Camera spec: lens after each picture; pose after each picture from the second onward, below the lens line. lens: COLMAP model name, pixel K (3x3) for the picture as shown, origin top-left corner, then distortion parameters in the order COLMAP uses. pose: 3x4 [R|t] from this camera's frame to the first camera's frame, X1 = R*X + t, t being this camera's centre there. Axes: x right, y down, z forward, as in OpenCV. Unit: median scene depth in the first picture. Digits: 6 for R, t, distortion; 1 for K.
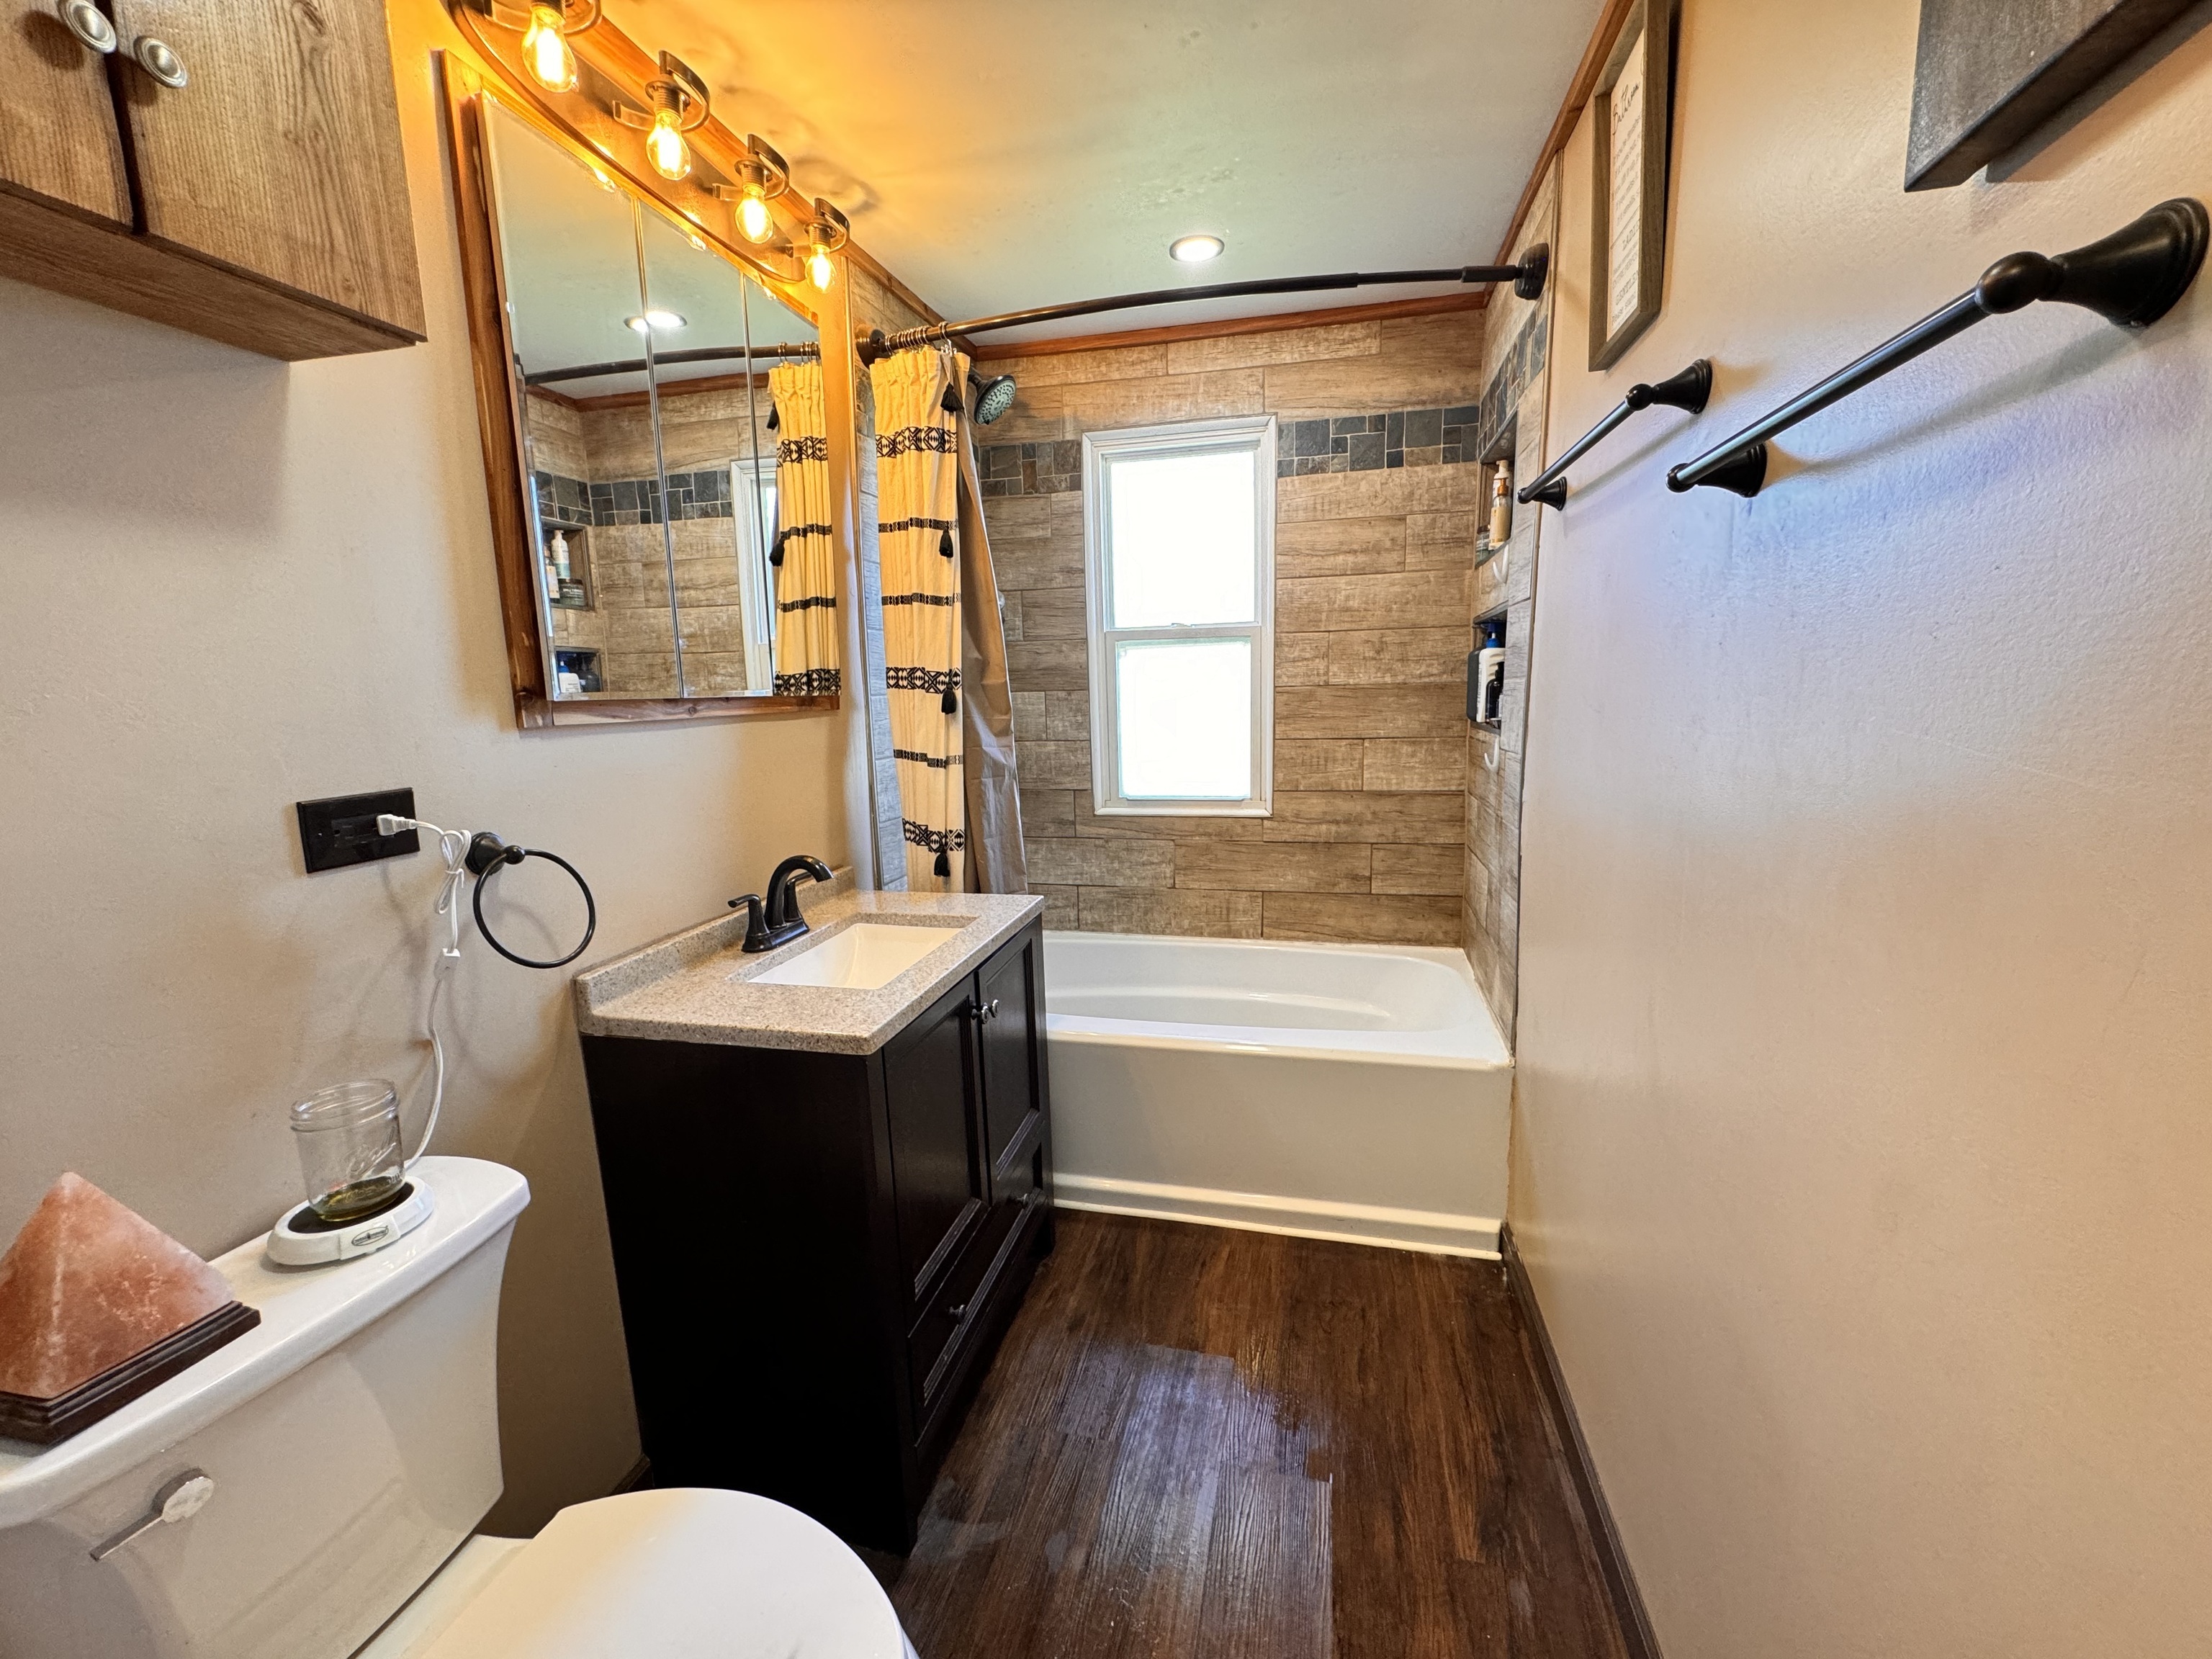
lens RADIAL K [[882.5, 0, 1103.1], [0, 882.5, 827.7], [0, 0, 1]] dist [-0.000996, -0.000164]
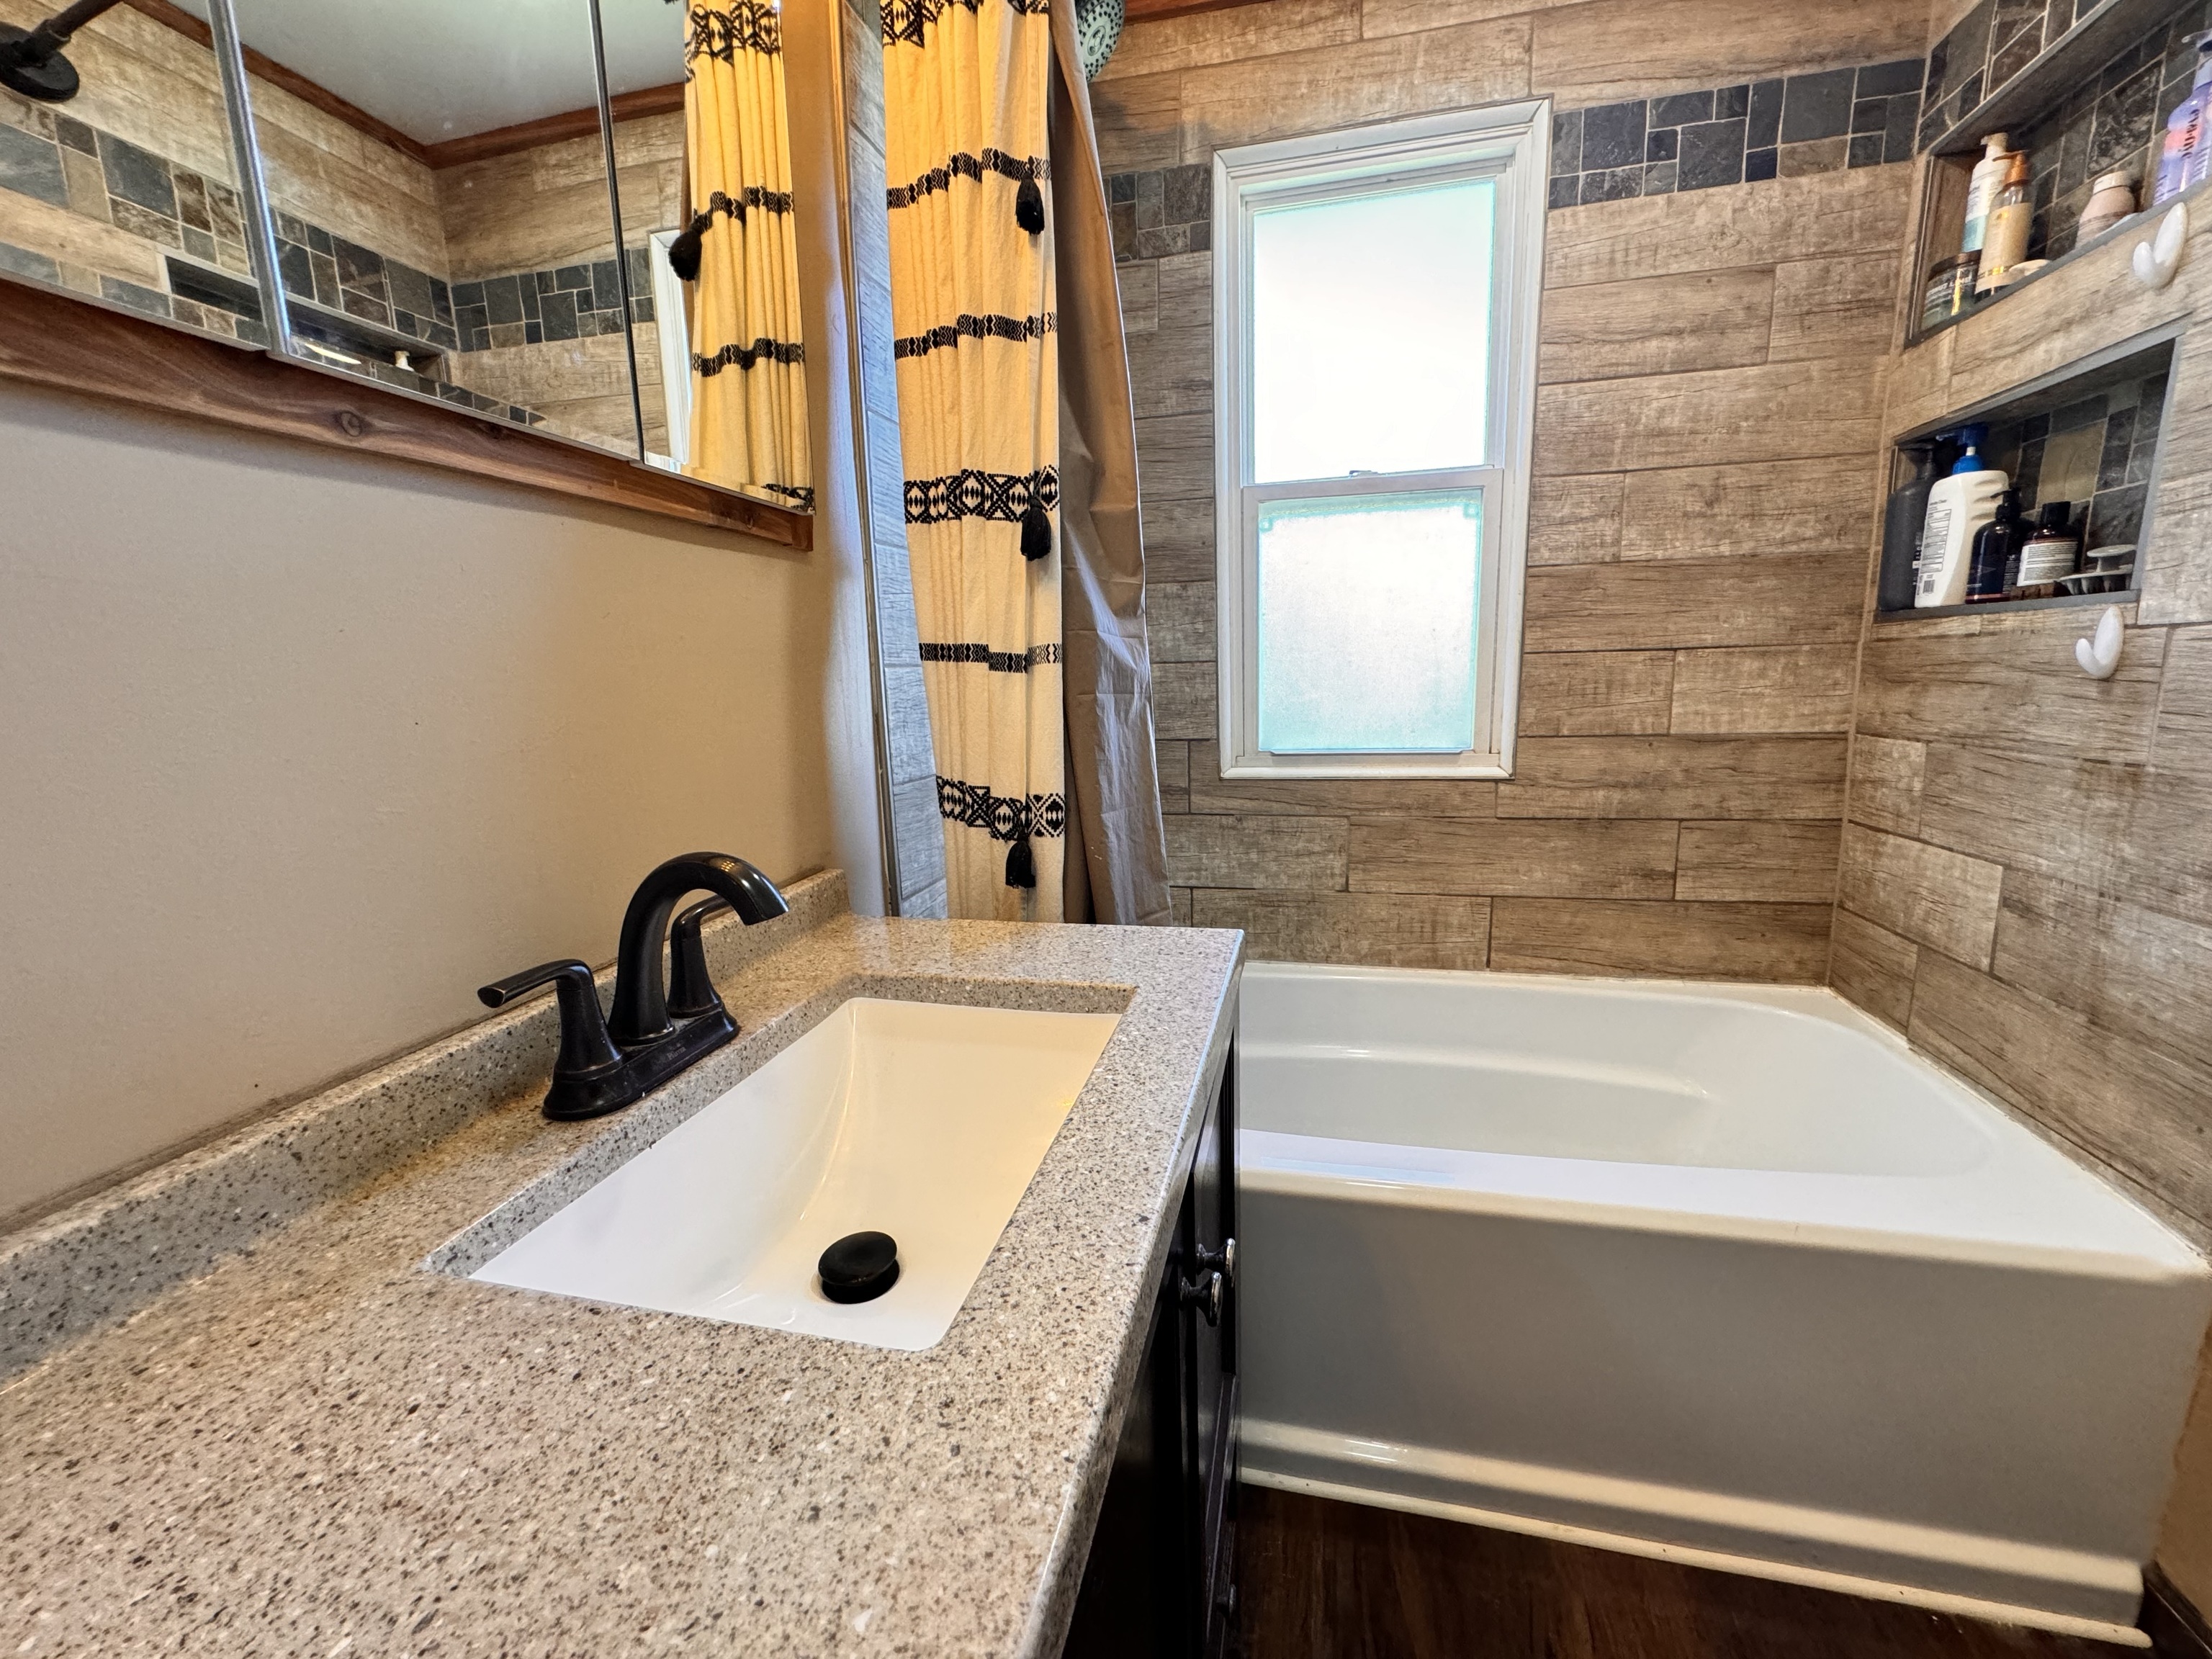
lens RADIAL K [[882.5, 0, 1103.1], [0, 882.5, 827.7], [0, 0, 1]] dist [-0.000996, -0.000164]
pose [[0.999976, -0.005729, 0.003841, -0.110649], [0.005650, 0.999779, 0.020243, 0.009002], [-0.003956, -0.020221, 0.999788, 0.399648]]
